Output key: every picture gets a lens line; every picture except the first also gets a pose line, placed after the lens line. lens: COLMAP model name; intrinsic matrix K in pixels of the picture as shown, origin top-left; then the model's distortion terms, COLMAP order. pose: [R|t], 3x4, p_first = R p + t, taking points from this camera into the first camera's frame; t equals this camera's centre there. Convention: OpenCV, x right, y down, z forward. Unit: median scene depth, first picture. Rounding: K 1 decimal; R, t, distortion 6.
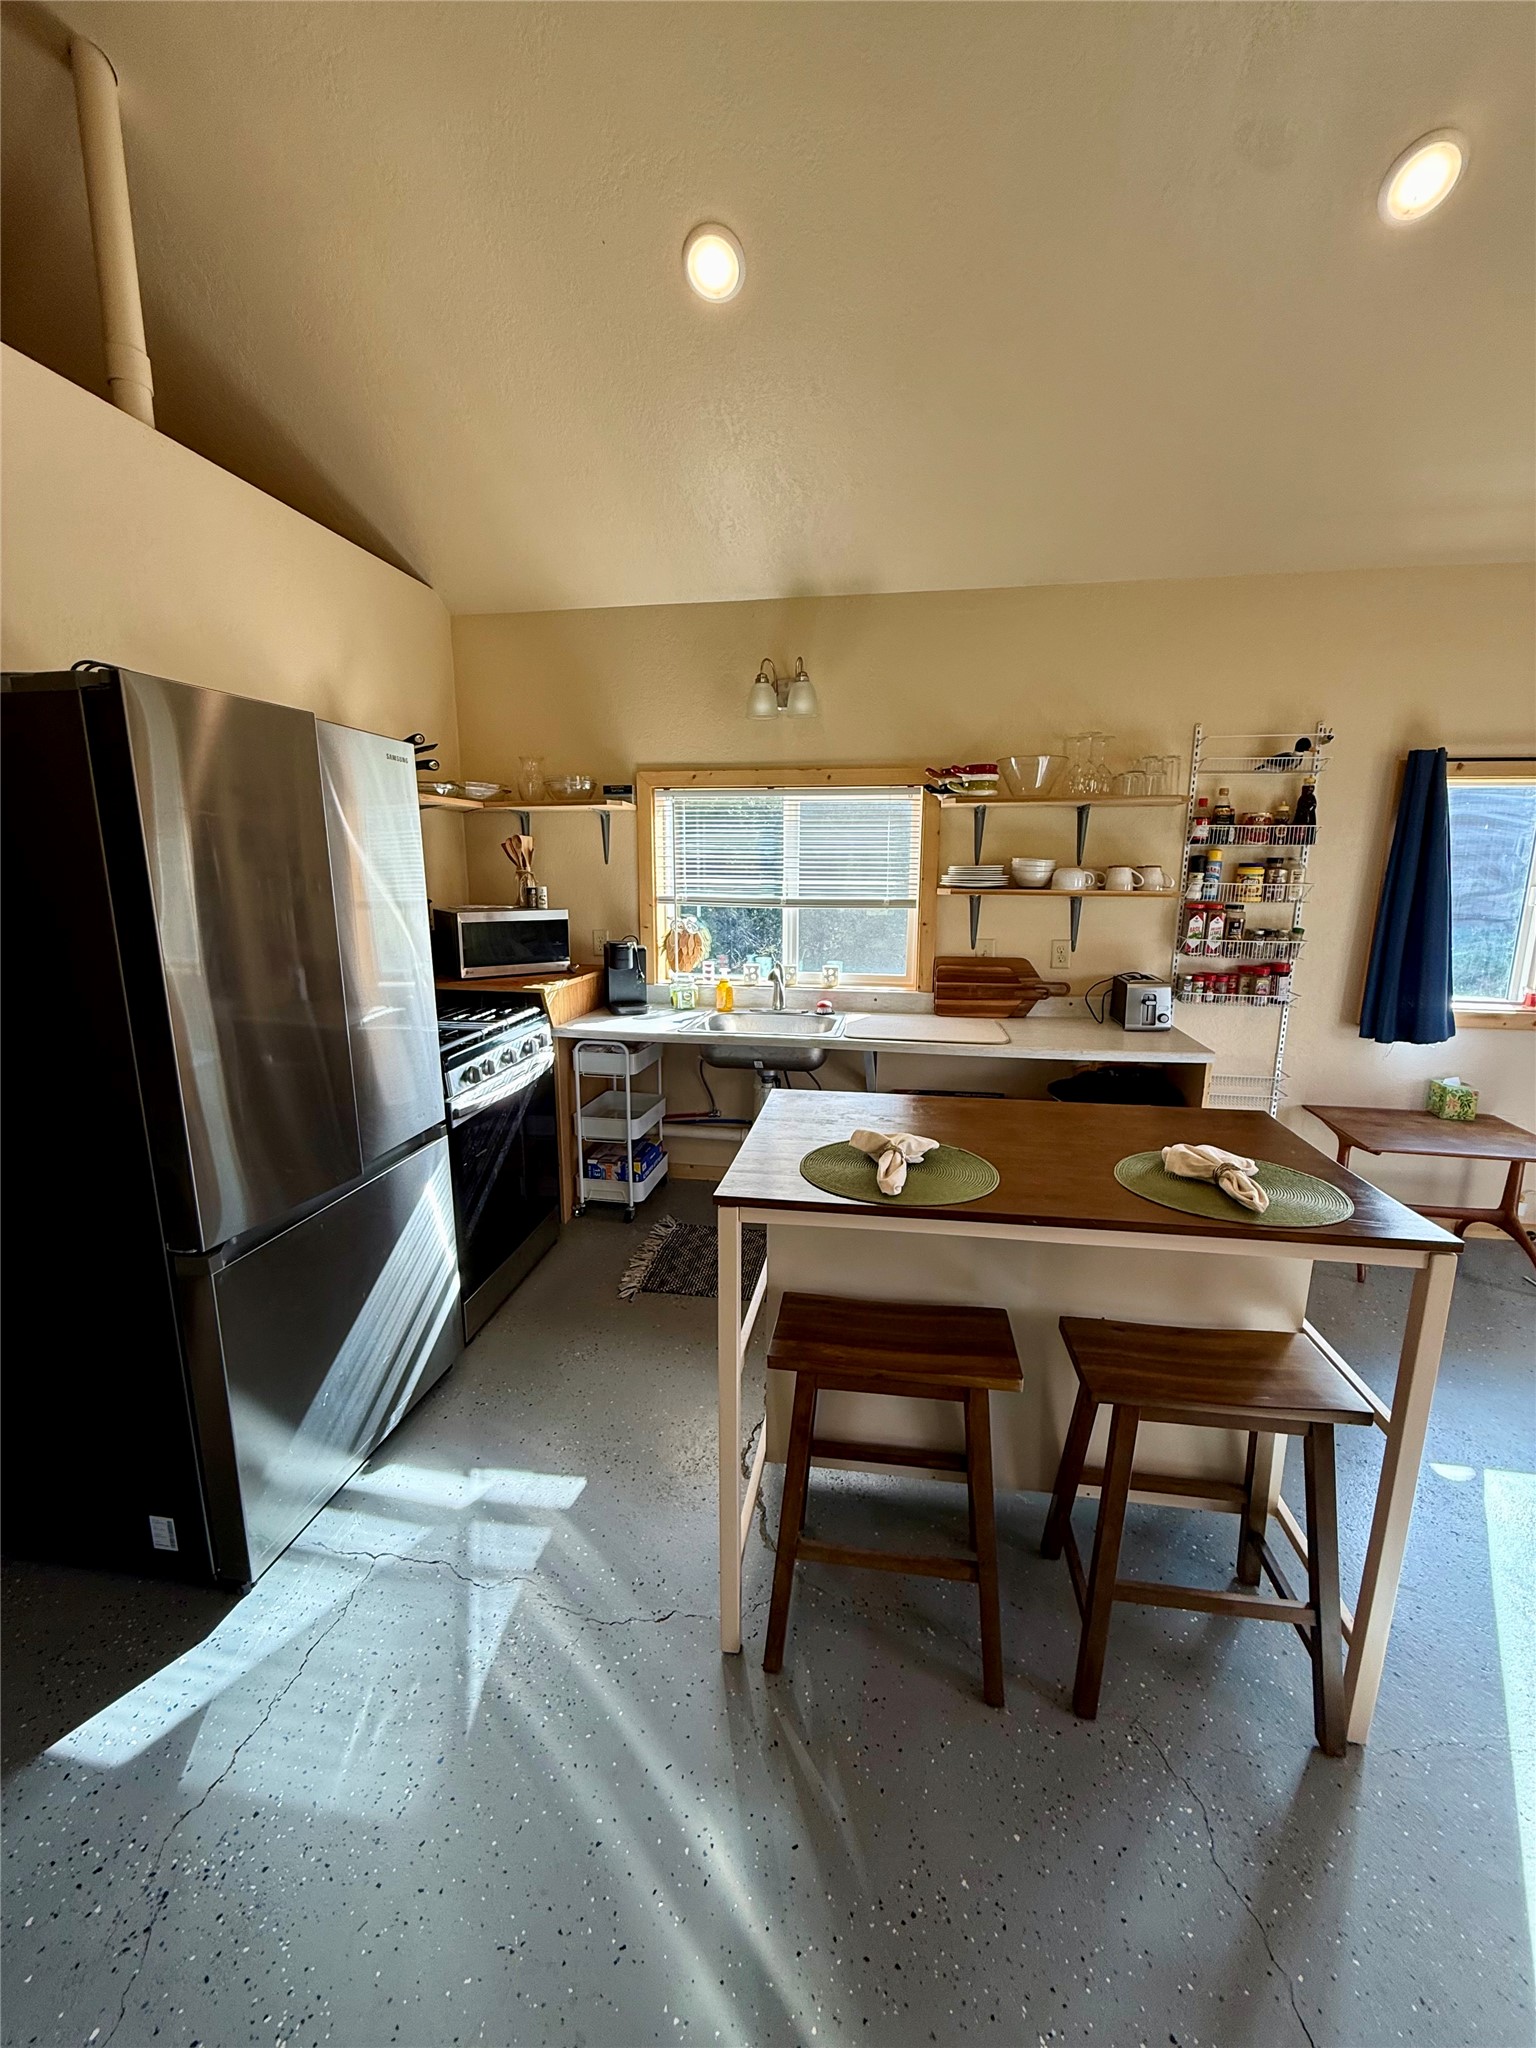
lens RADIAL K [[815.4, 0, 765.5], [0, 815.4, 1018.8], [0, 0, 1]] dist [-0.000641, 0.000182]
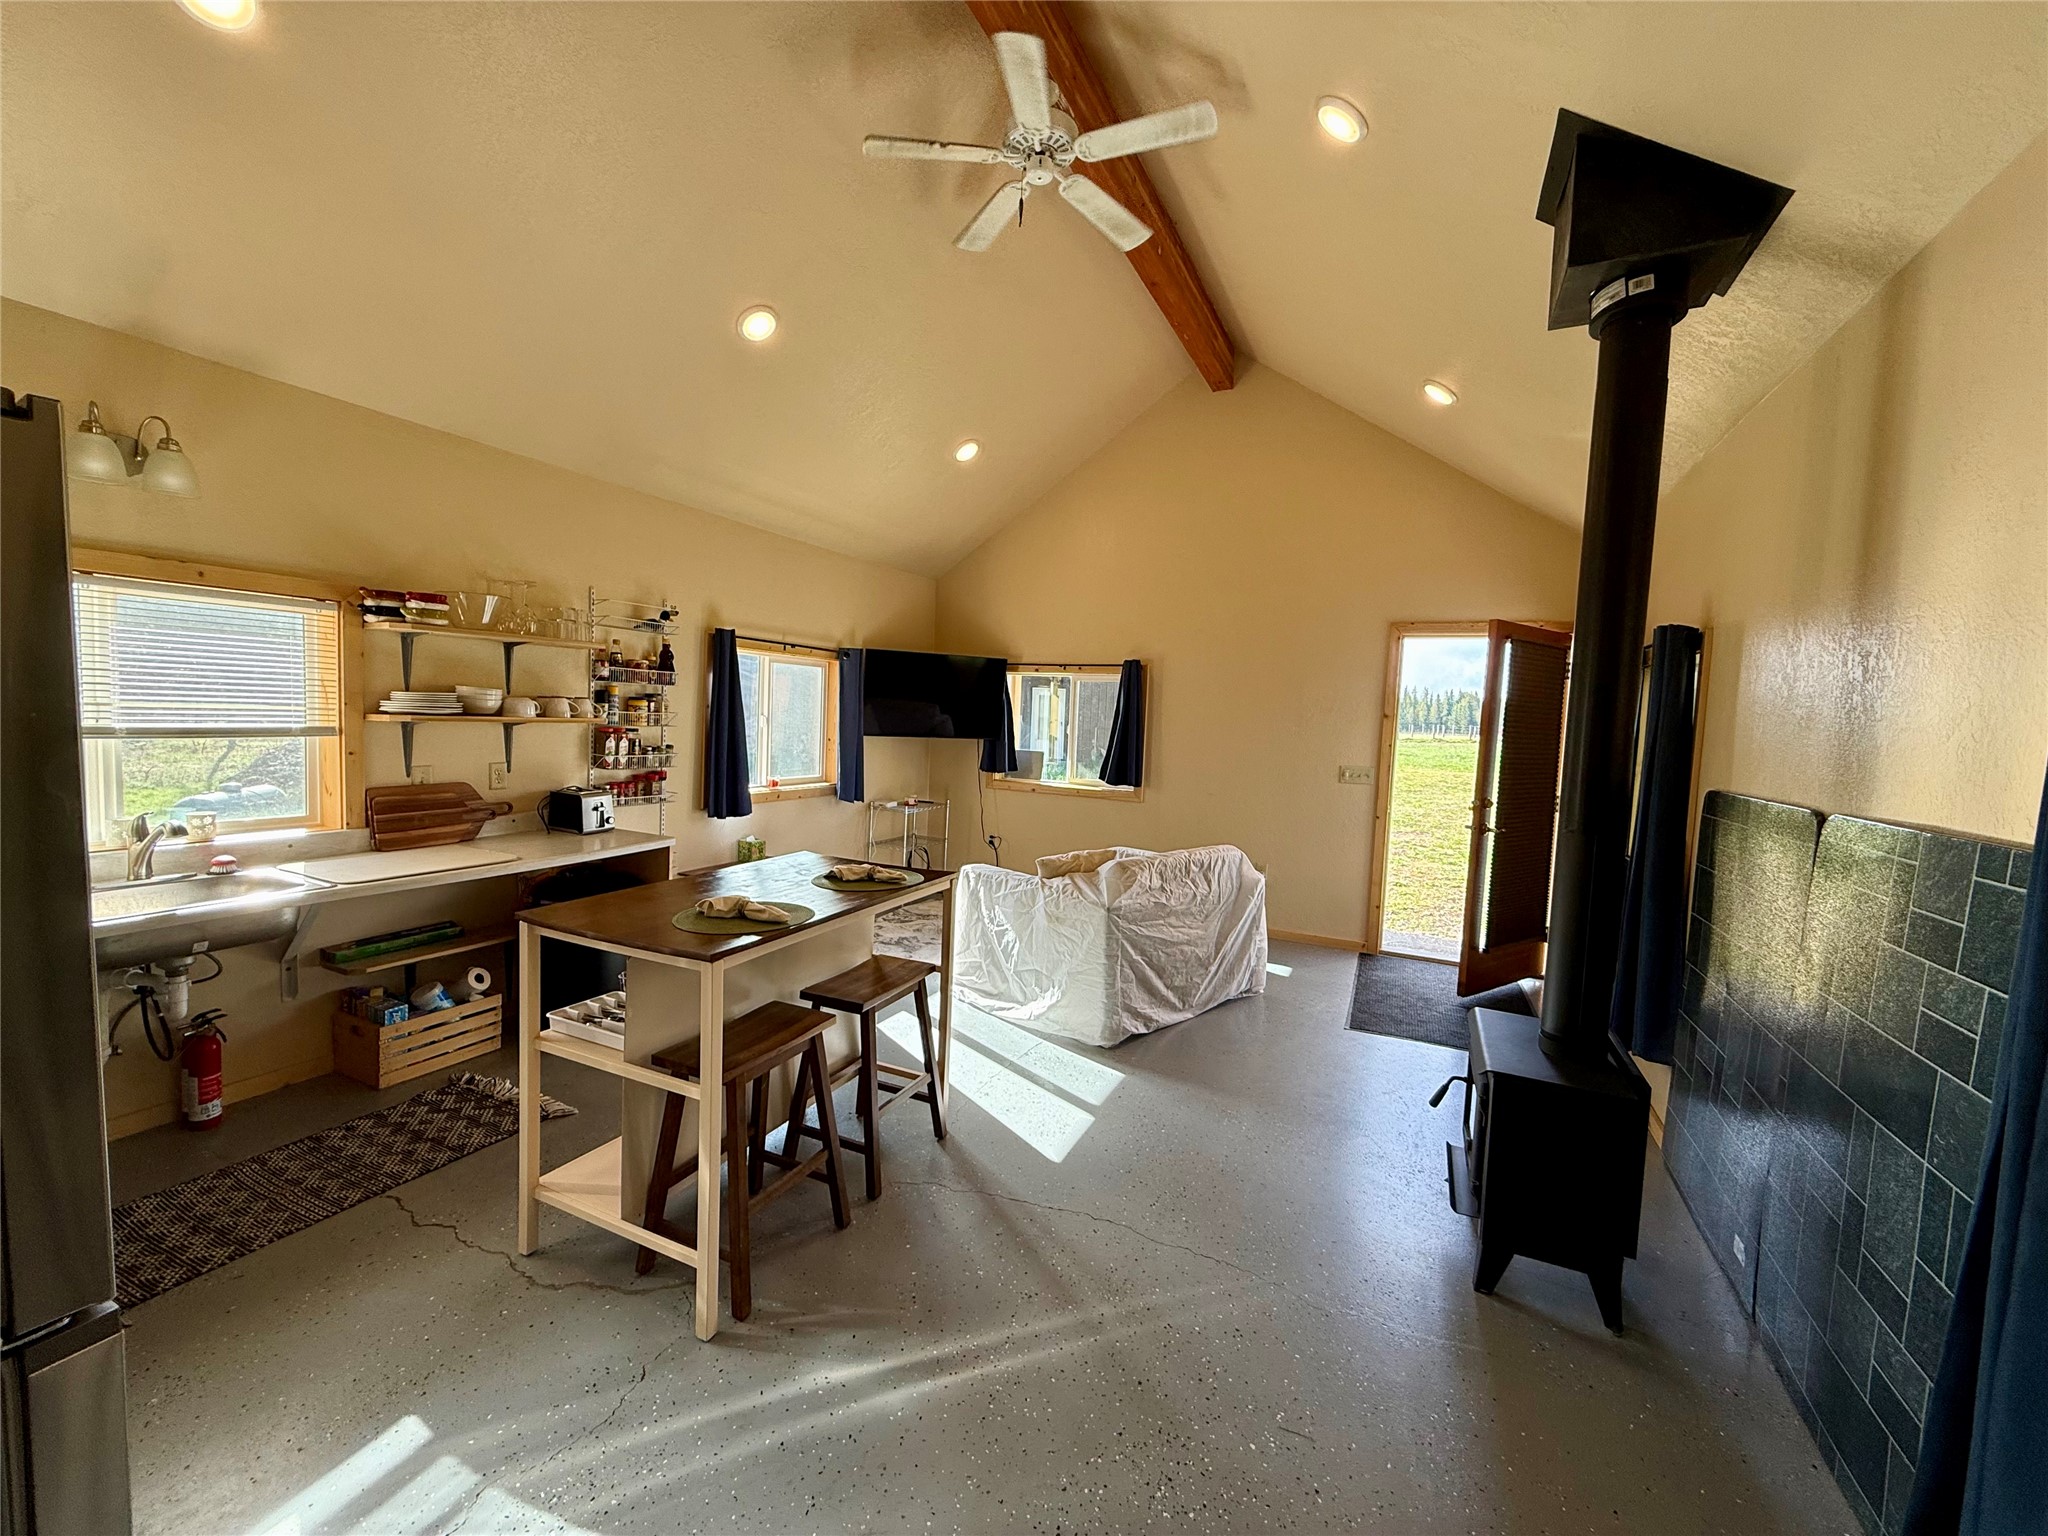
lens RADIAL K [[815.4, 0, 1024.3], [0, 815.4, 766.0], [0, 0, 1]] dist [-0.000641, 0.000182]
pose [[0.275156, -0.055201, 0.959814, -0.504423], [0.140144, 0.989989, 0.016760, -0.014415], [-0.951130, 0.129901, 0.280138, 0.045767]]
